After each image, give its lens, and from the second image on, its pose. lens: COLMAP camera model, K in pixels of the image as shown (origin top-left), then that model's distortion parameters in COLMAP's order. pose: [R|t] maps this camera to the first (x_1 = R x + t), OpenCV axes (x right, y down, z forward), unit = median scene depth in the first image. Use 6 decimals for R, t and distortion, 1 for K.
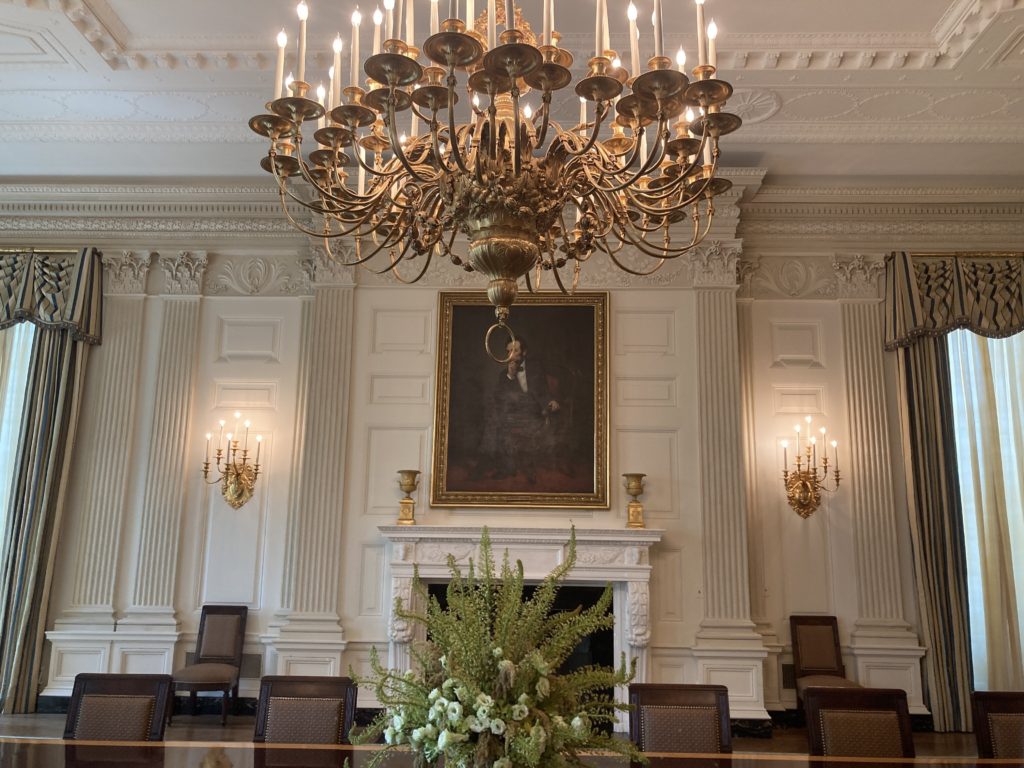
lens RADIAL K [[809.0, 0, 511.0], [0, 809.0, 378.3], [0, 0, 1]] dist [0.103713, -0.213267]
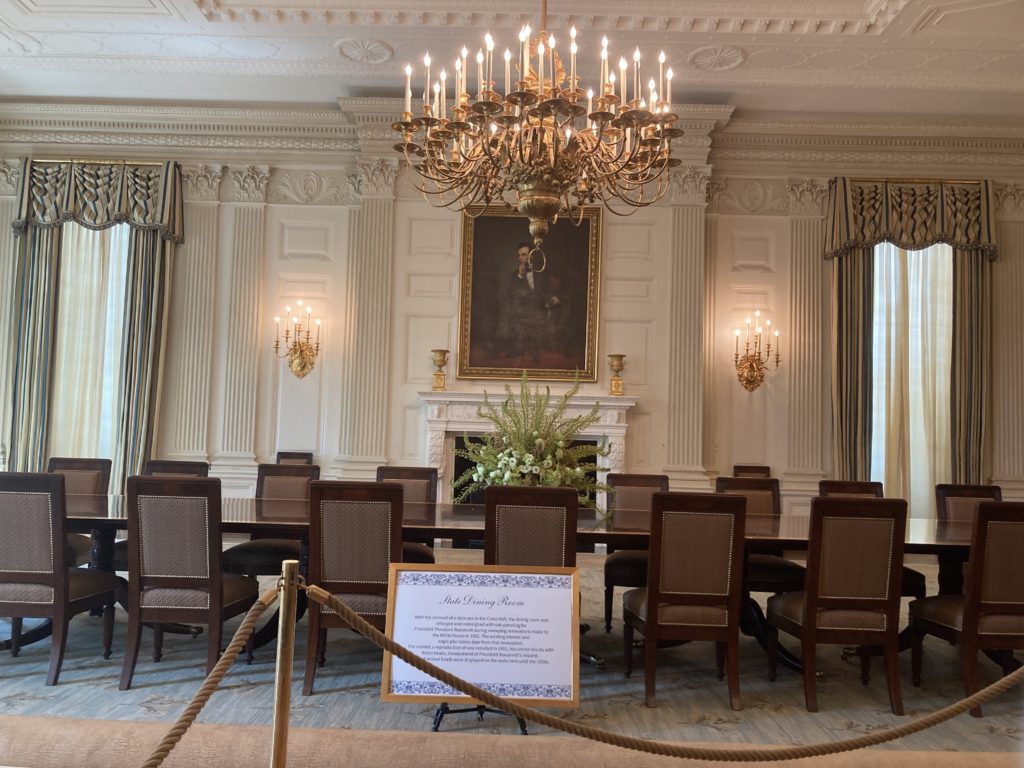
lens RADIAL K [[809.0, 0, 511.0], [0, 809.0, 378.3], [0, 0, 1]] dist [0.103713, -0.213267]
pose [[0.999769, 0.014257, 0.016070, -0.032847], [-0.016199, 0.991640, 0.128011, -0.005668], [-0.014110, -0.128242, 0.991643, -0.249665]]
